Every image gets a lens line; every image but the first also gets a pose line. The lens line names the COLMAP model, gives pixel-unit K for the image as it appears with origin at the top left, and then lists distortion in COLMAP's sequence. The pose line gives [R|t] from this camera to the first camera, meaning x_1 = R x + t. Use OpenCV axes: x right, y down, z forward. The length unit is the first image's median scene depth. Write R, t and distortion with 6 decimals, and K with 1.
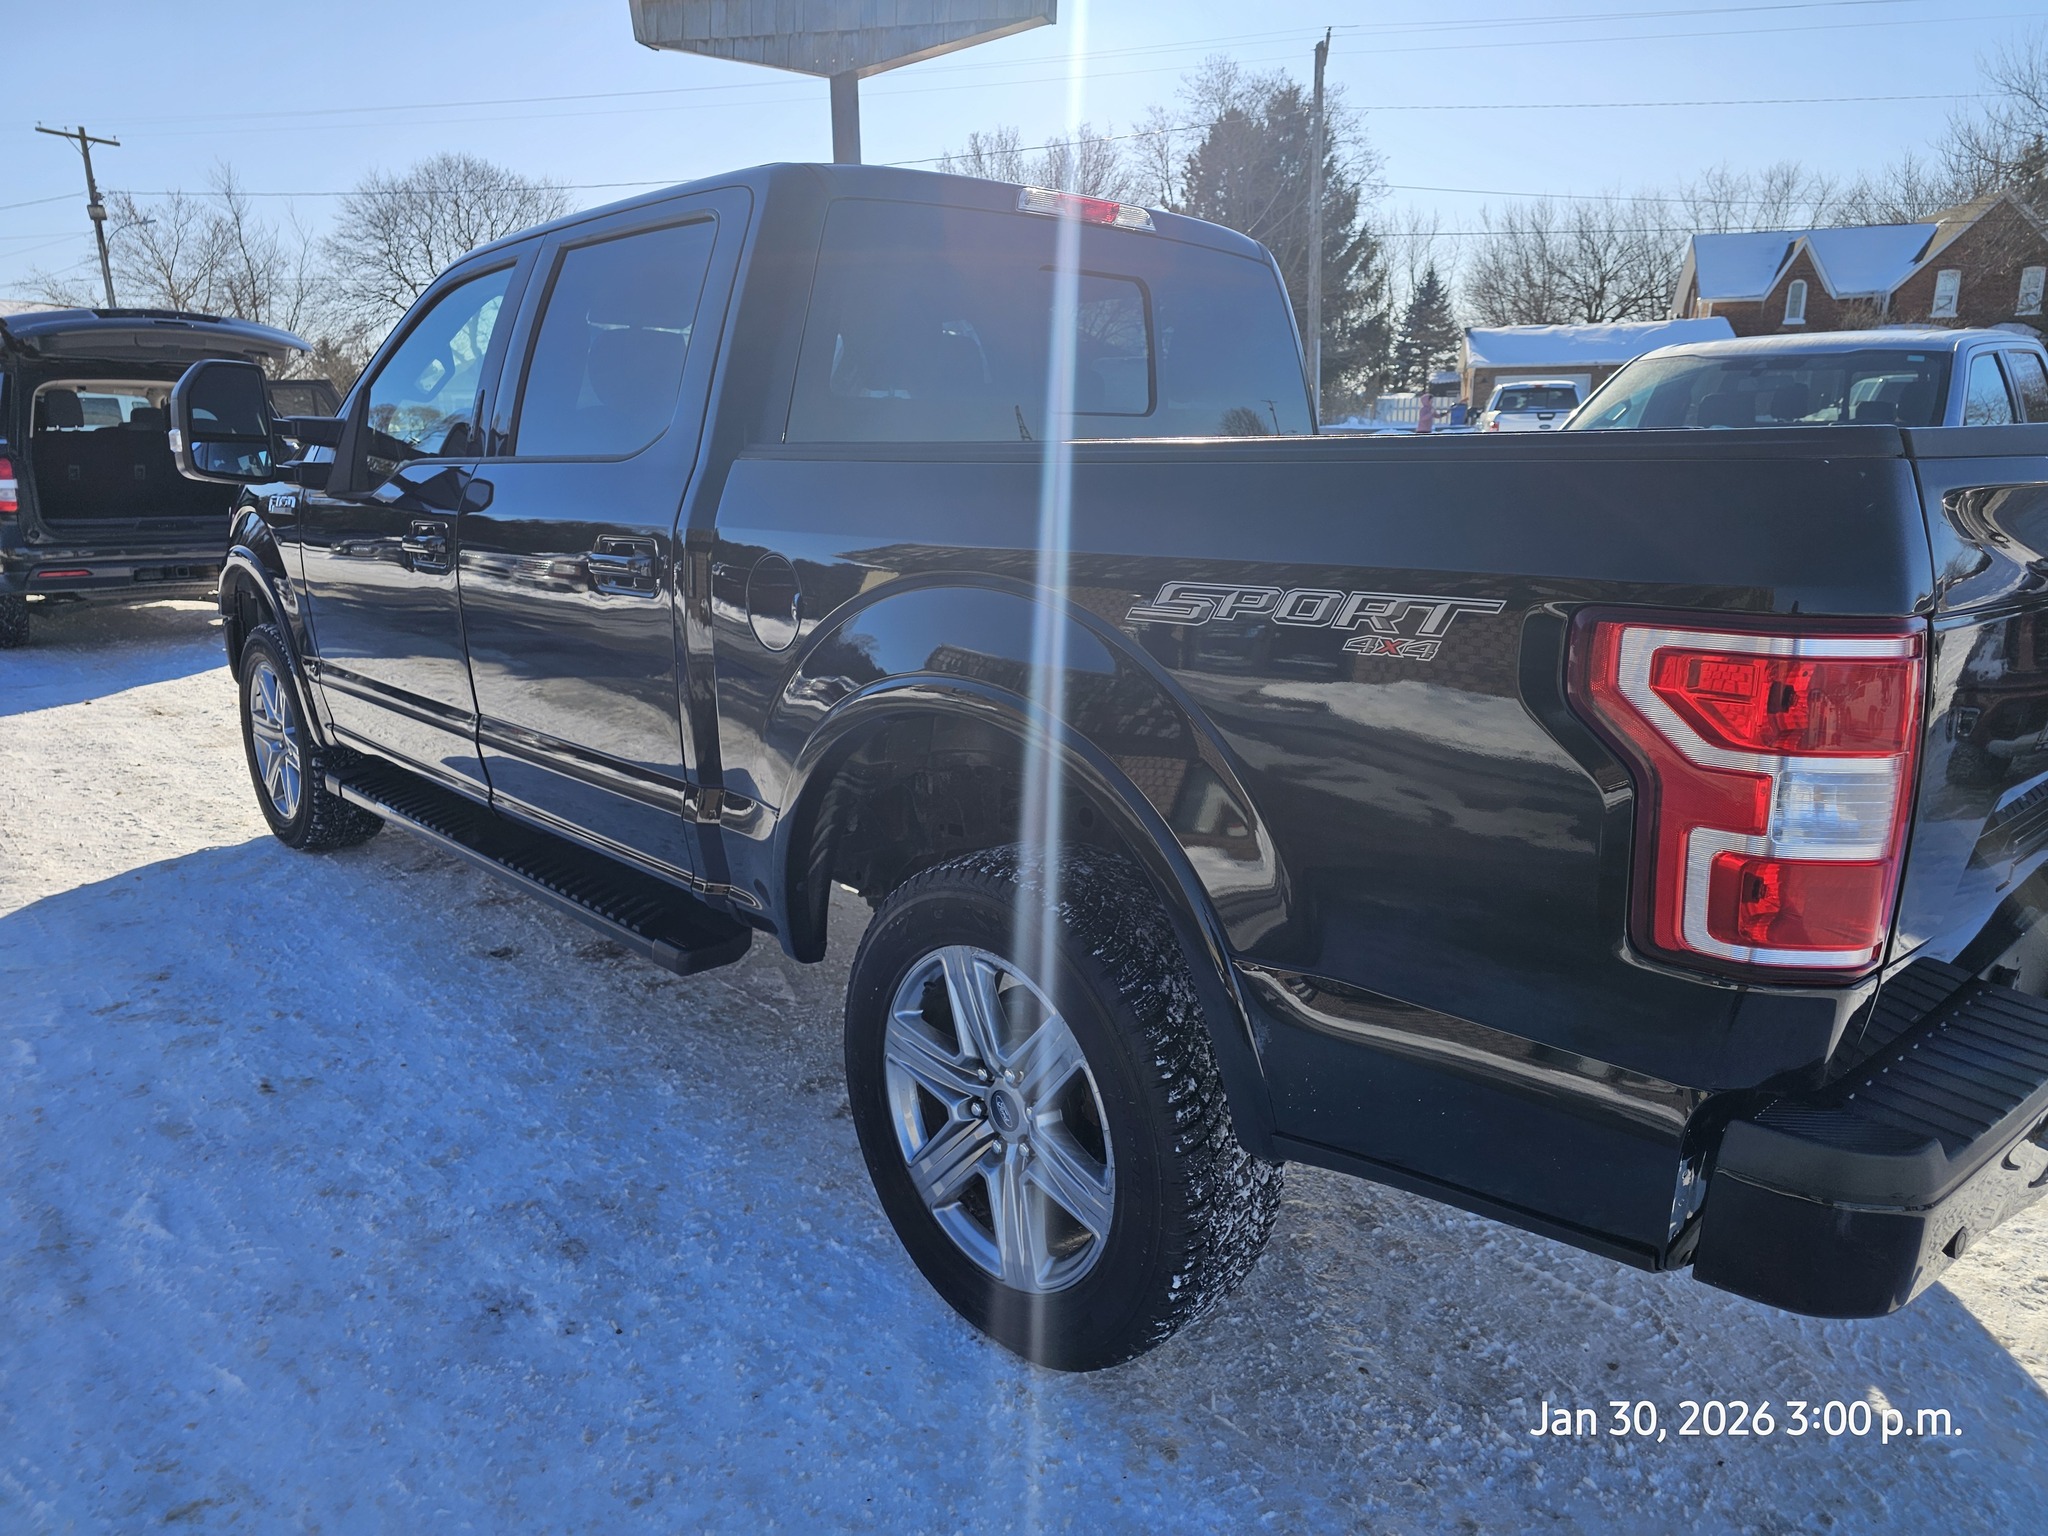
lens RADIAL K [[1365.3, 0, 1024.0], [0, 1365.3, 768.0], [0, 0, 1]] dist [0.063578, -0.046604]
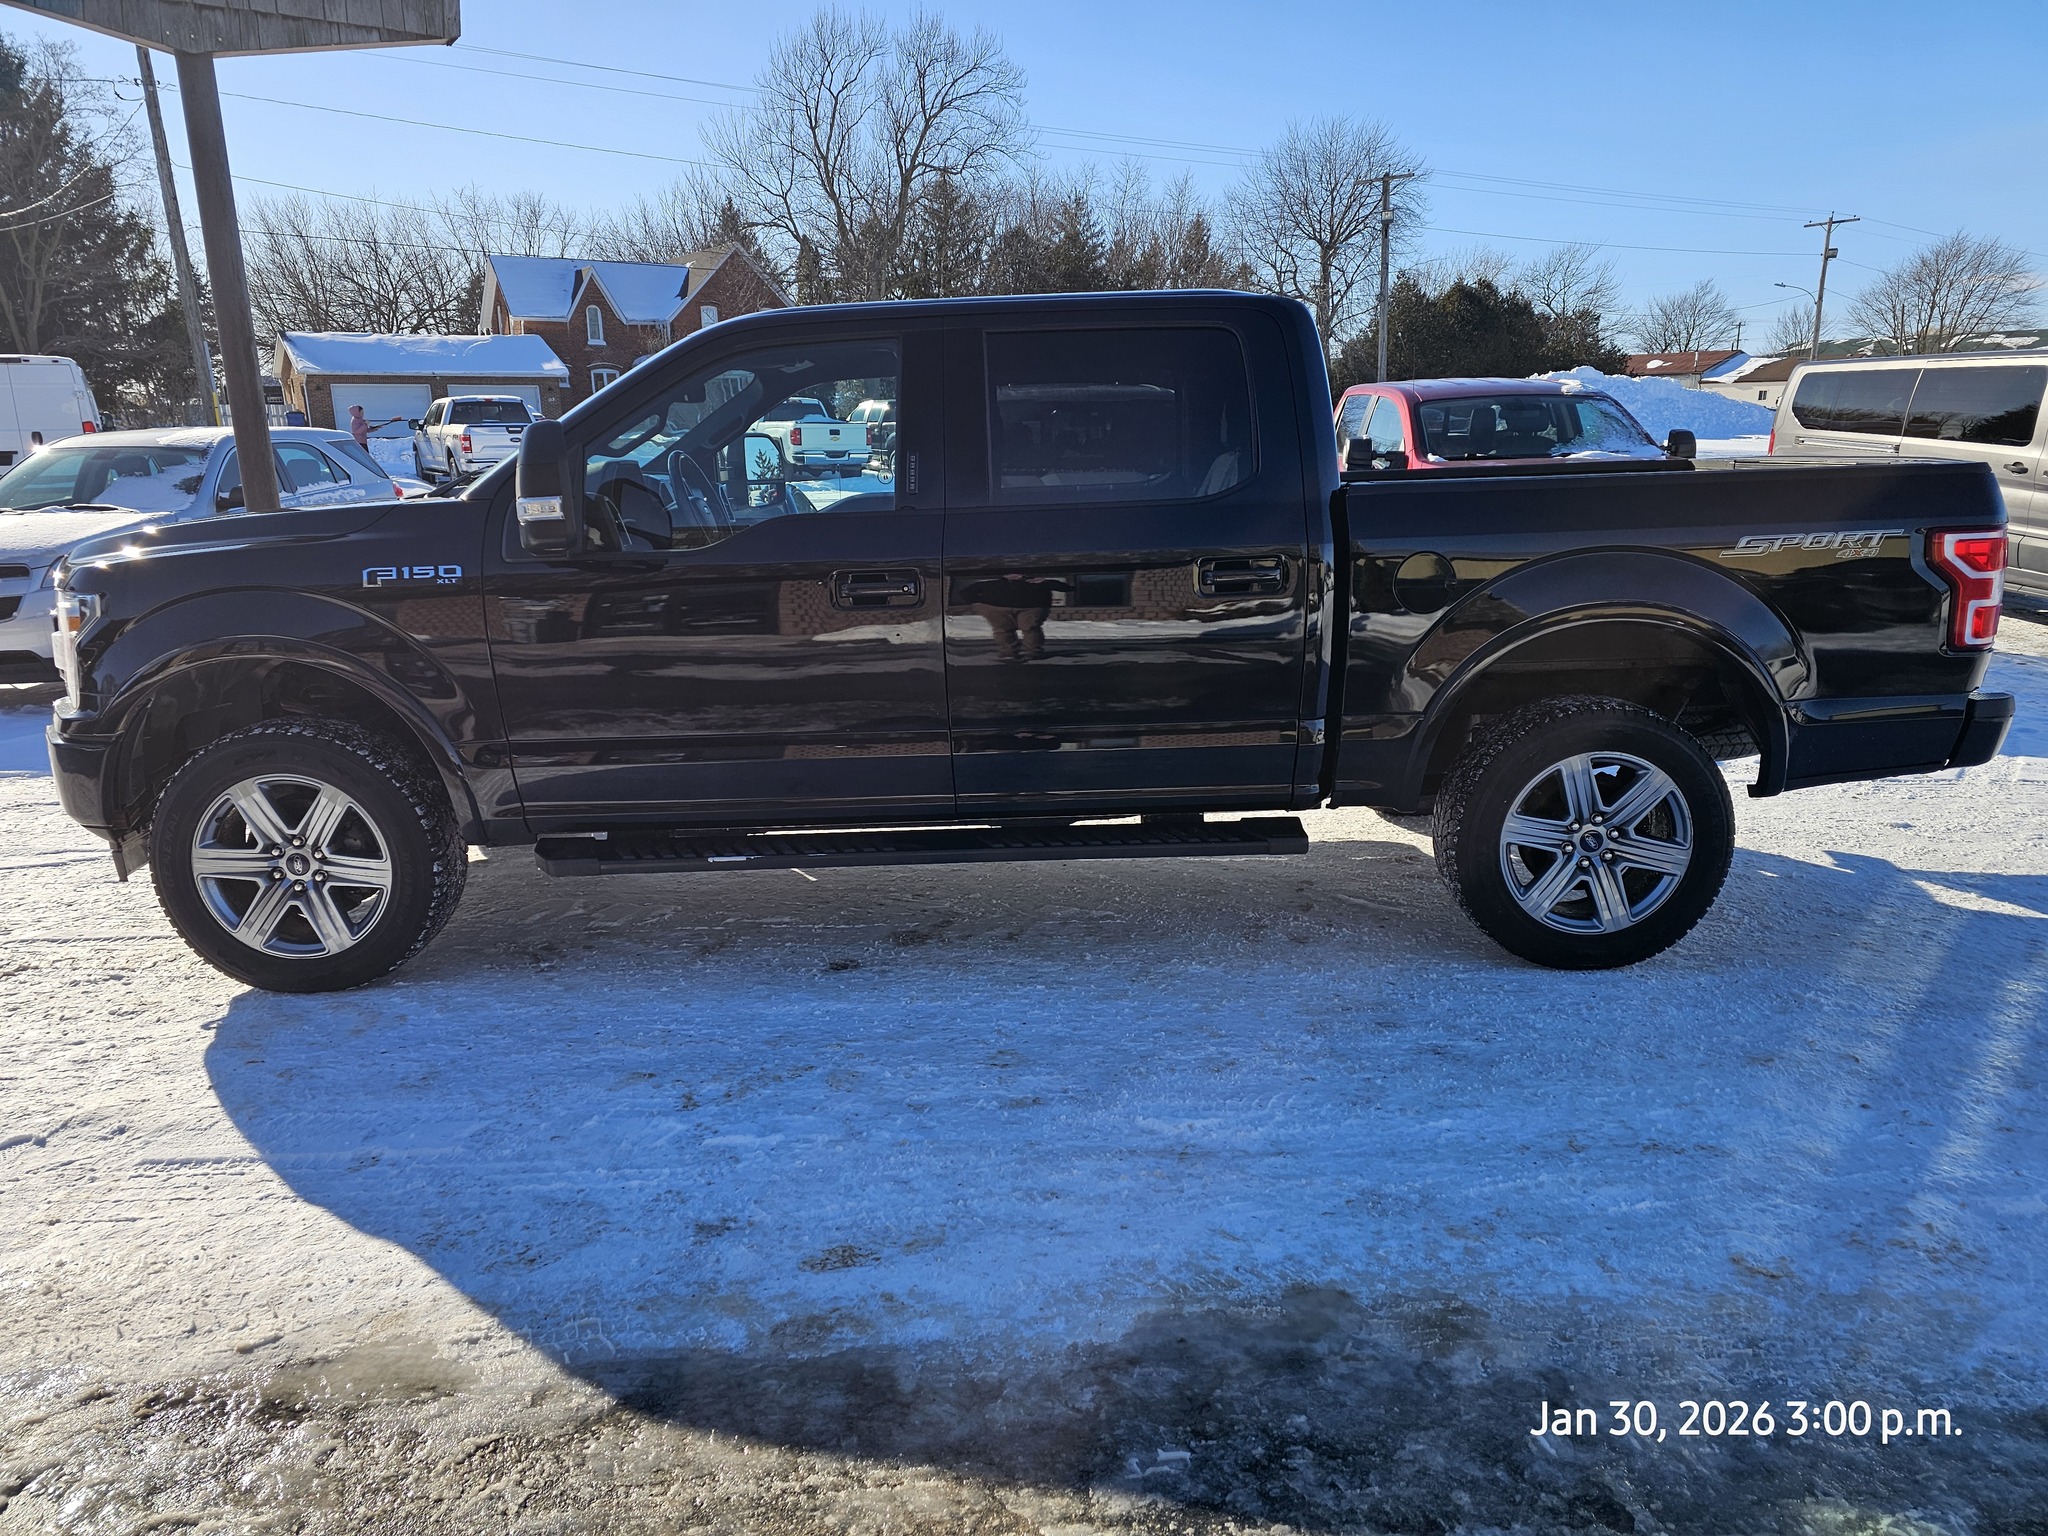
lens RADIAL K [[1365.3, 0, 1024.0], [0, 1365.3, 768.0], [0, 0, 1]] dist [0.063578, -0.046604]
pose [[0.673667, -0.186762, 0.715047, -0.224978], [0.190028, 0.978785, 0.076615, -0.016008], [-0.714186, 0.084266, 0.694865, 0.031524]]
